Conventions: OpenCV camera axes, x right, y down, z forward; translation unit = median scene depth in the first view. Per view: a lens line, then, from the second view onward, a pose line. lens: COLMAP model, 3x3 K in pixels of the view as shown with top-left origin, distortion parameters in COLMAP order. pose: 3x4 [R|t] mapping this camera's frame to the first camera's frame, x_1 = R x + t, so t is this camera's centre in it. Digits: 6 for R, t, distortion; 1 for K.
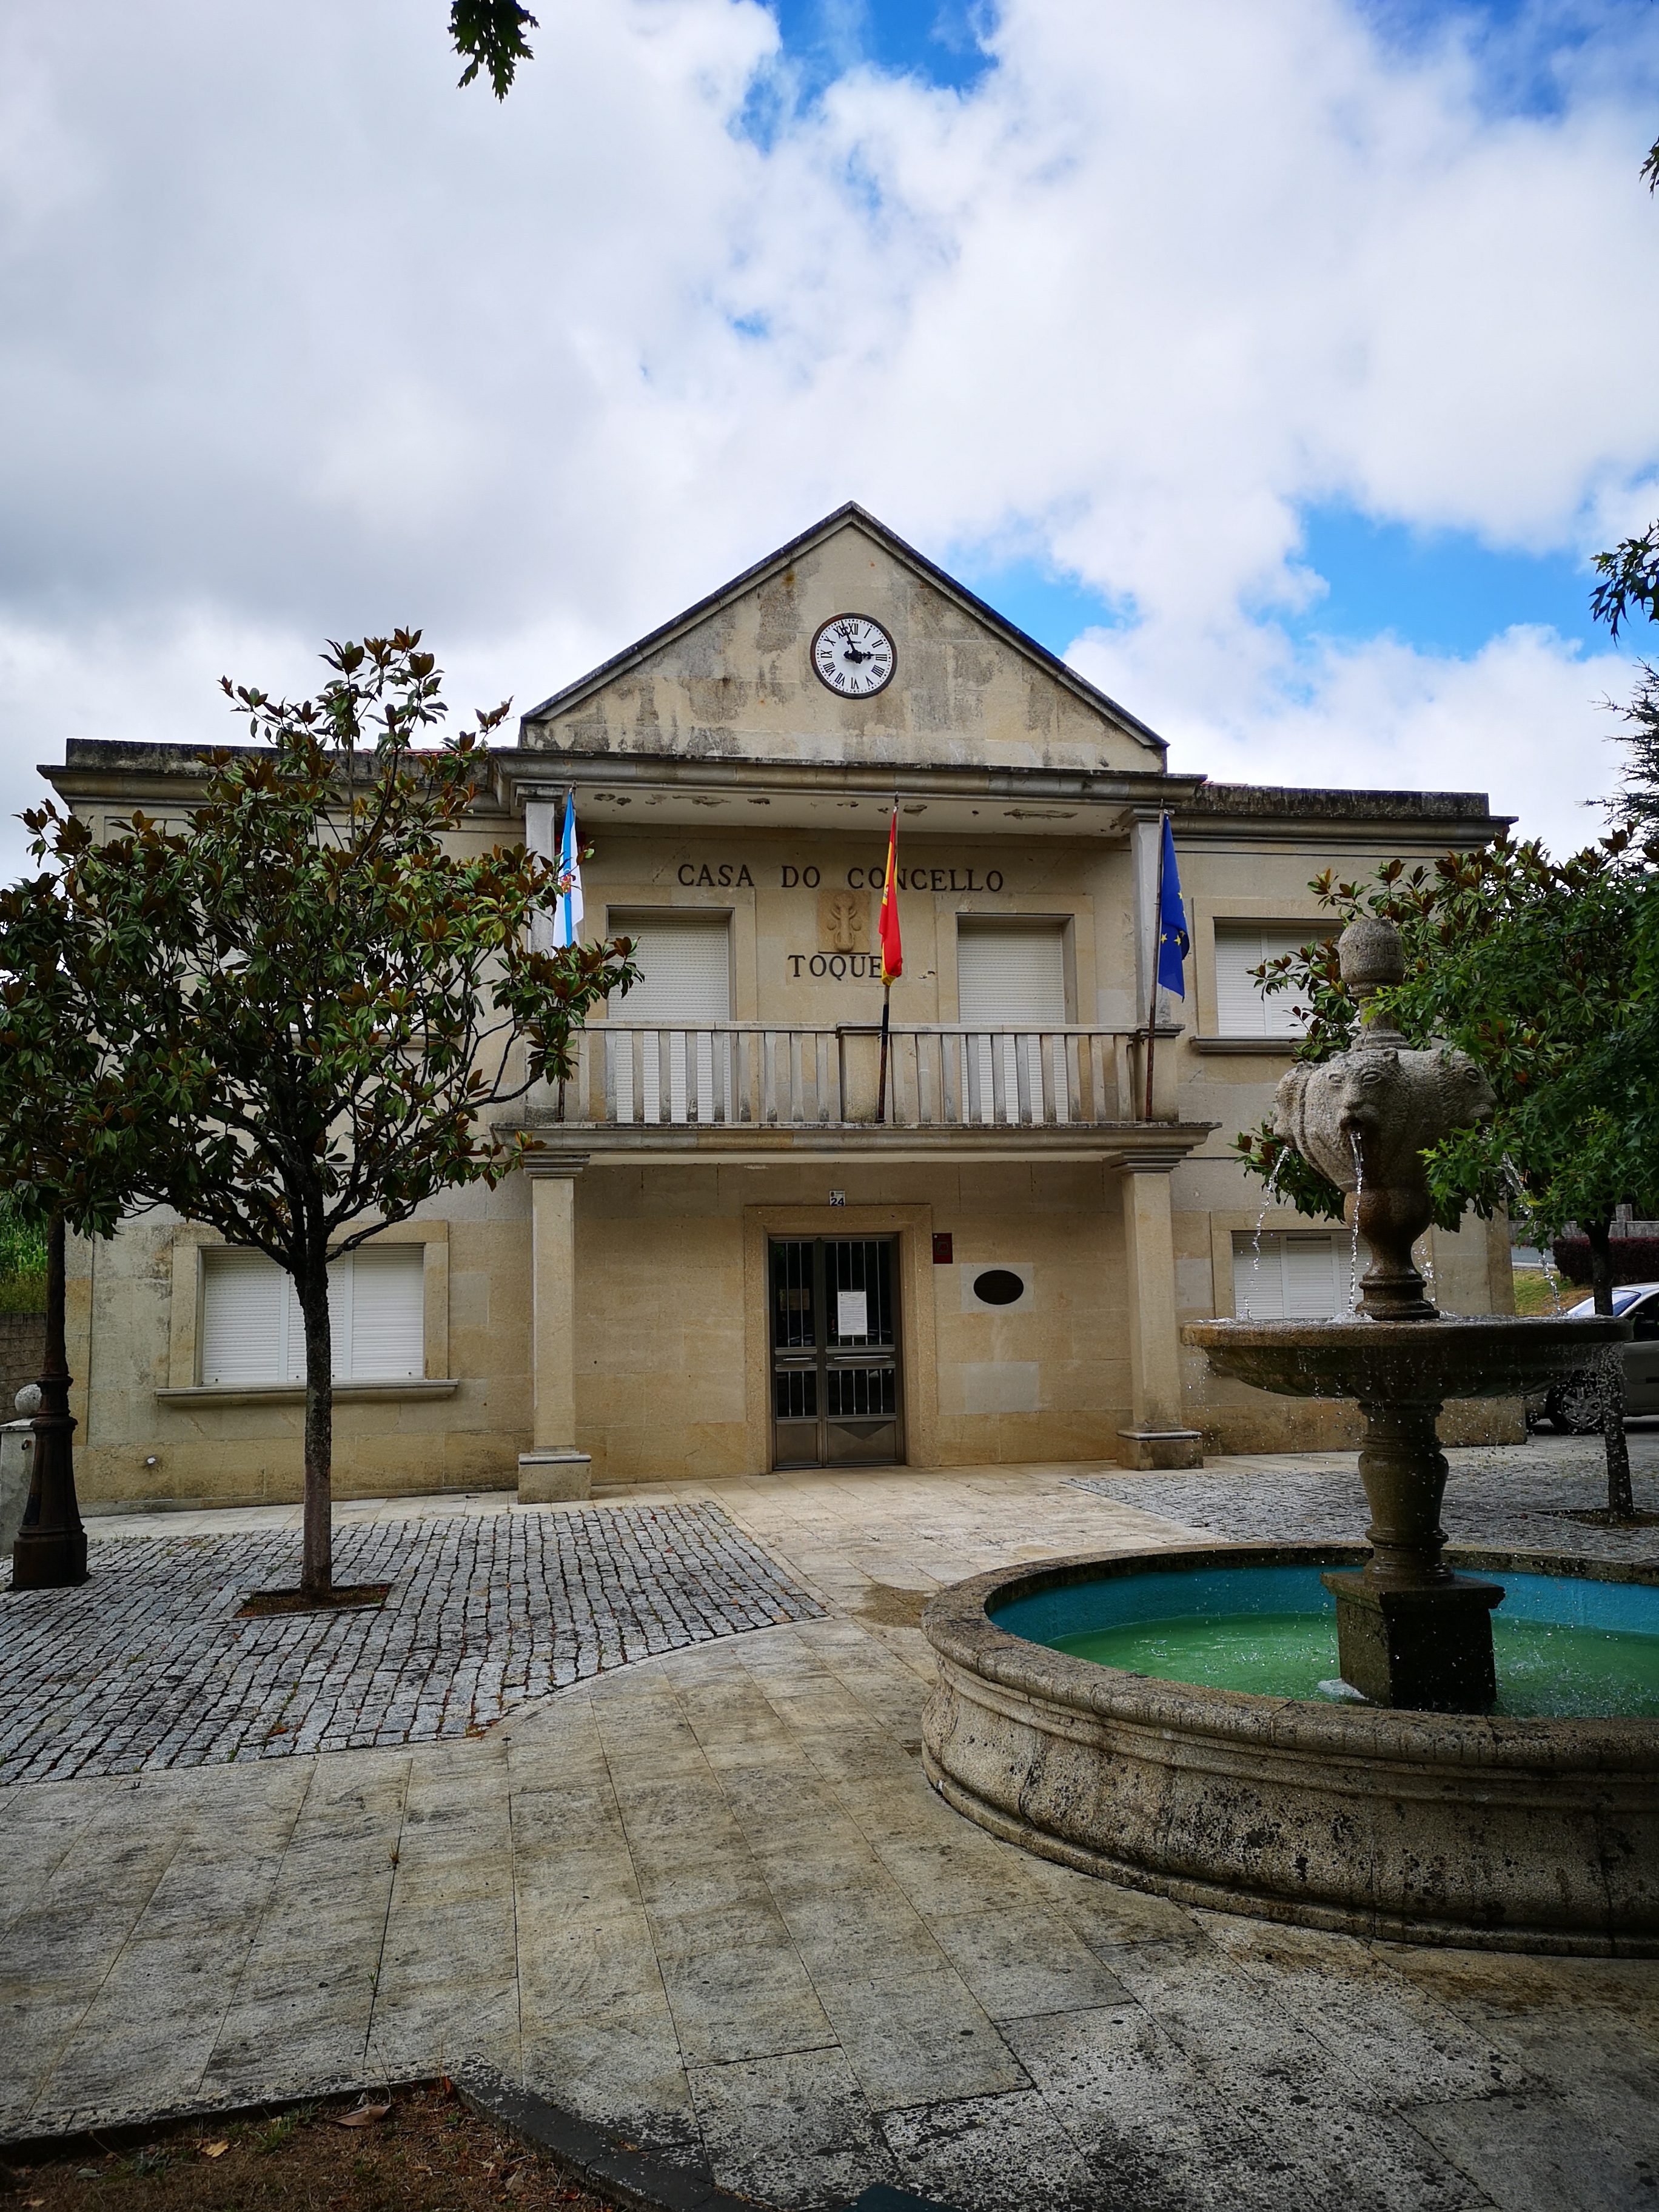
lens RADIAL K [[1692.4, 0, 829.5], [0, 1692.4, 1106.0], [0, 0, 1]] dist [0.076196, -0.080809]
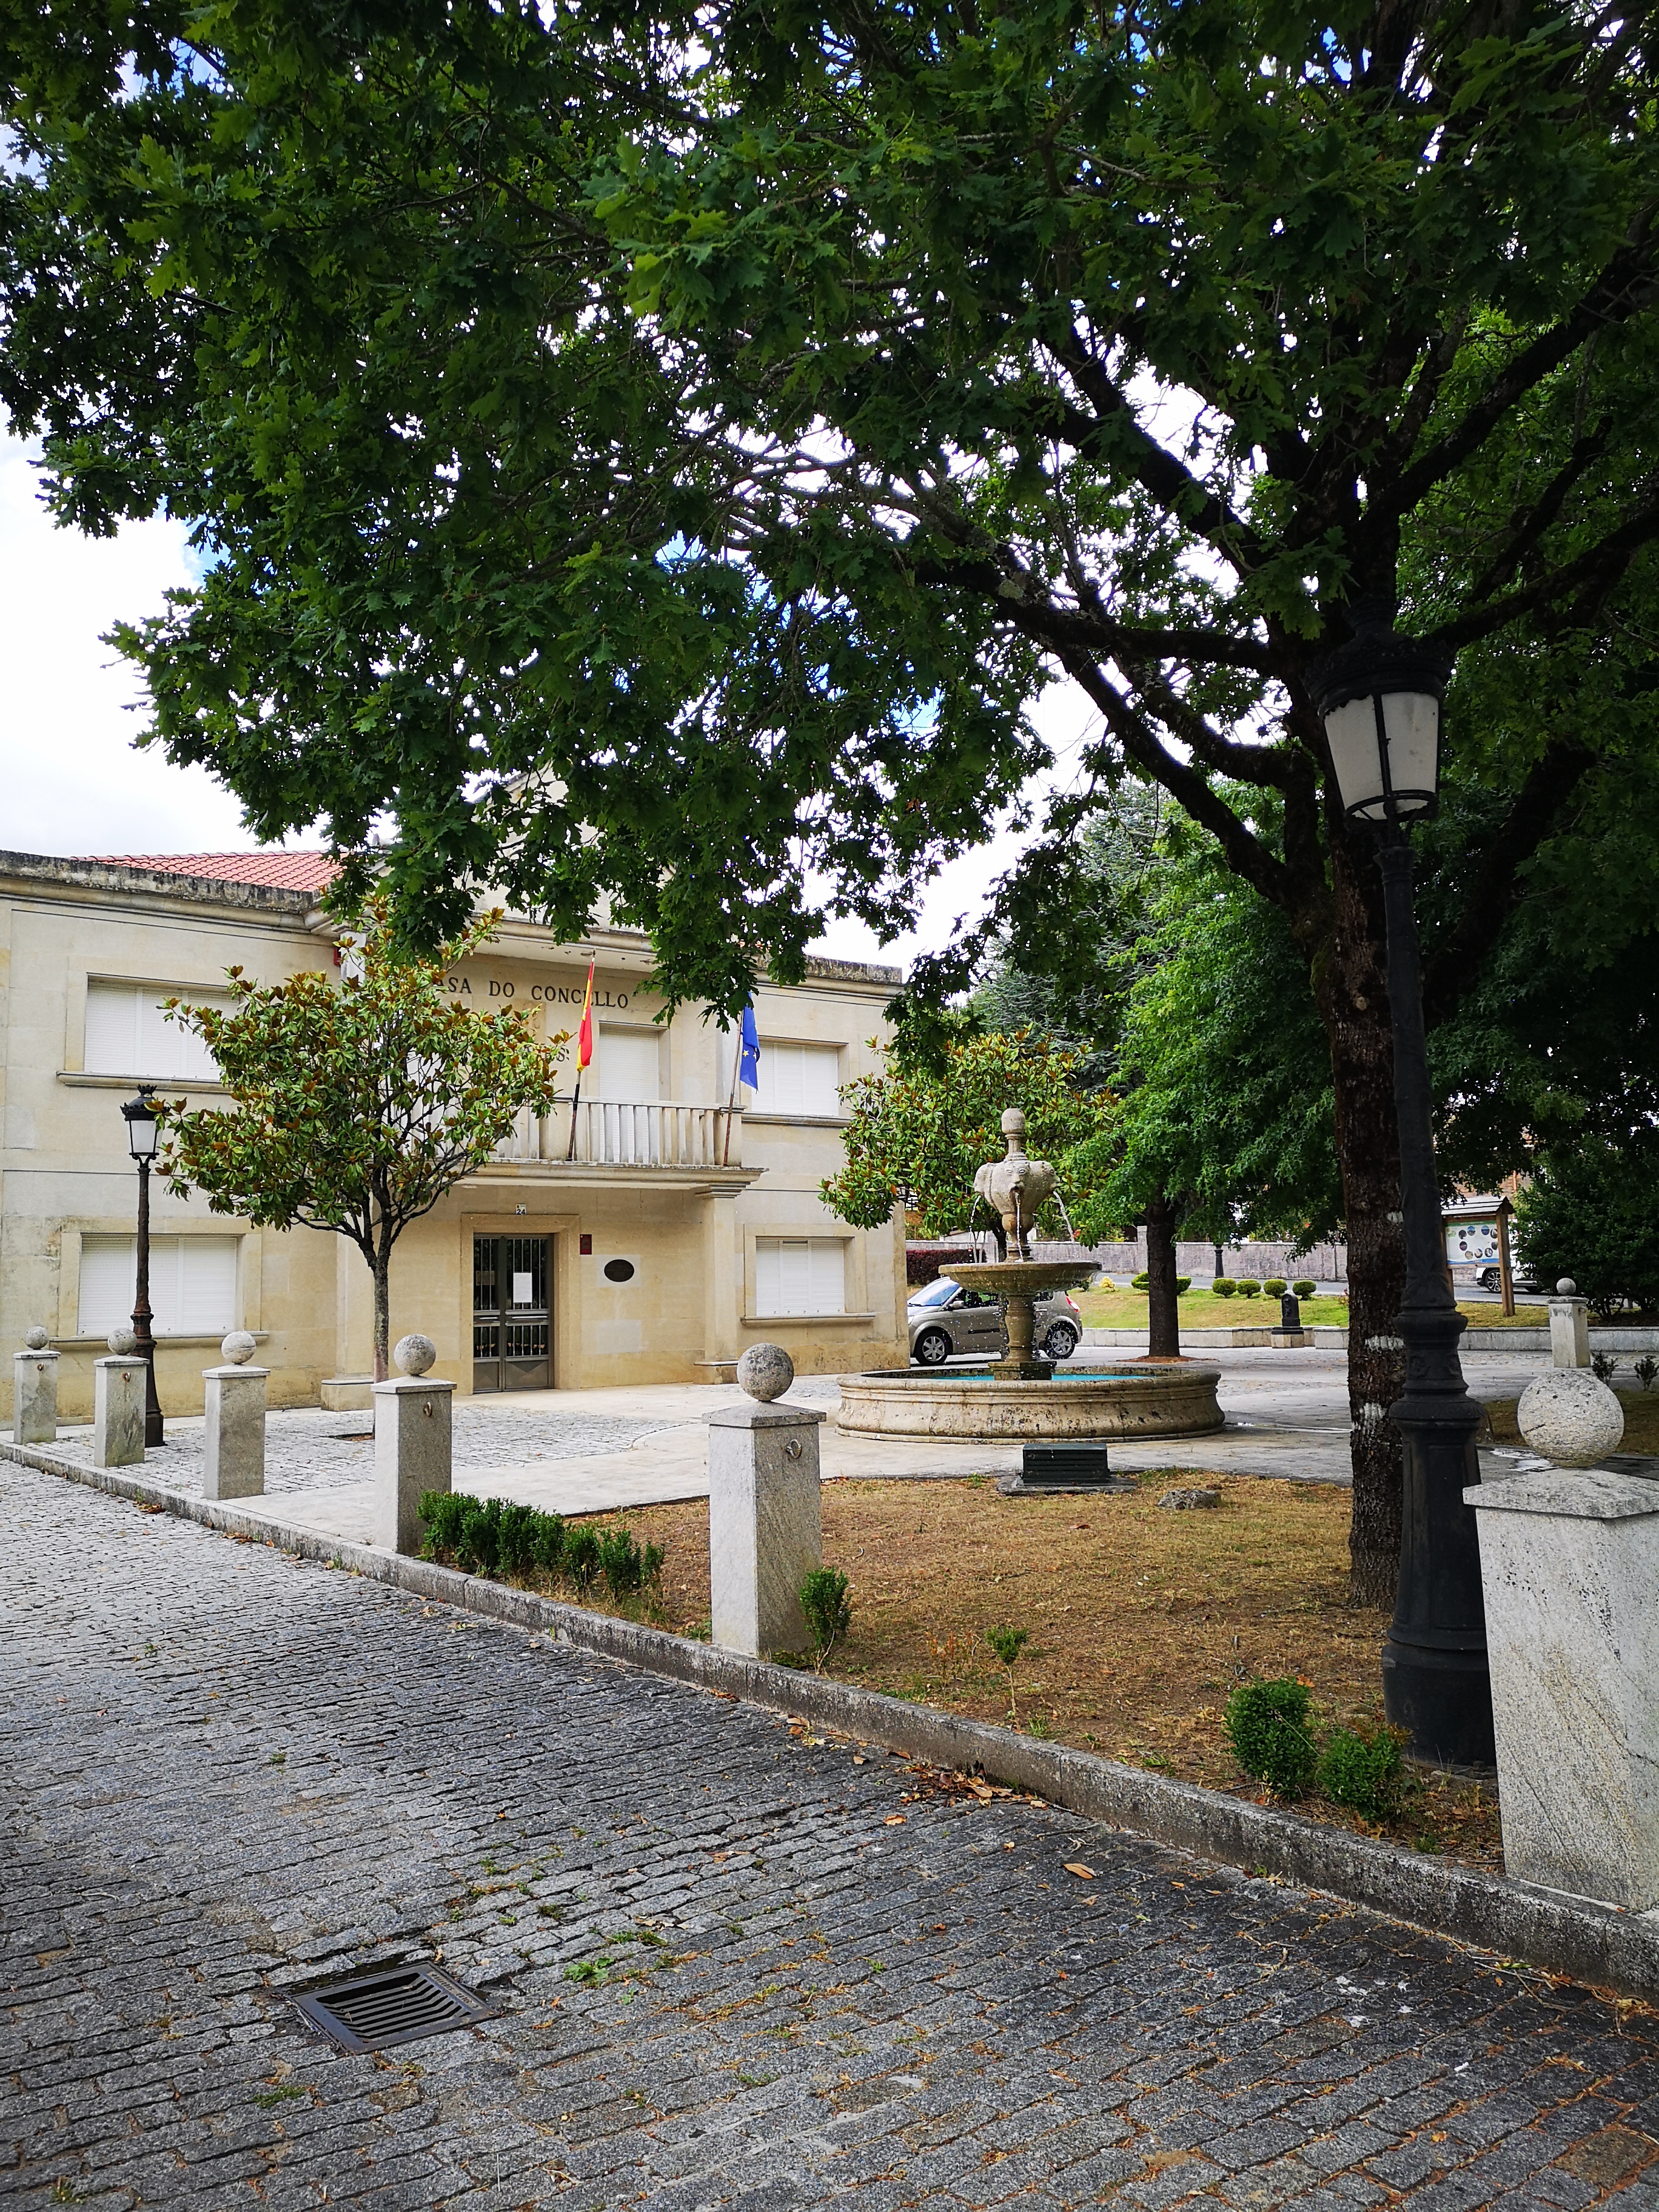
lens RADIAL K [[1692.4, 0, 829.5], [0, 1692.4, 1106.0], [0, 0, 1]] dist [0.076196, -0.080809]
pose [[0.900619, 0.052204, 0.431462, -0.402843], [-0.048008, 0.998634, -0.020618, -0.018334], [-0.431949, -0.002145, 0.901895, -0.460250]]
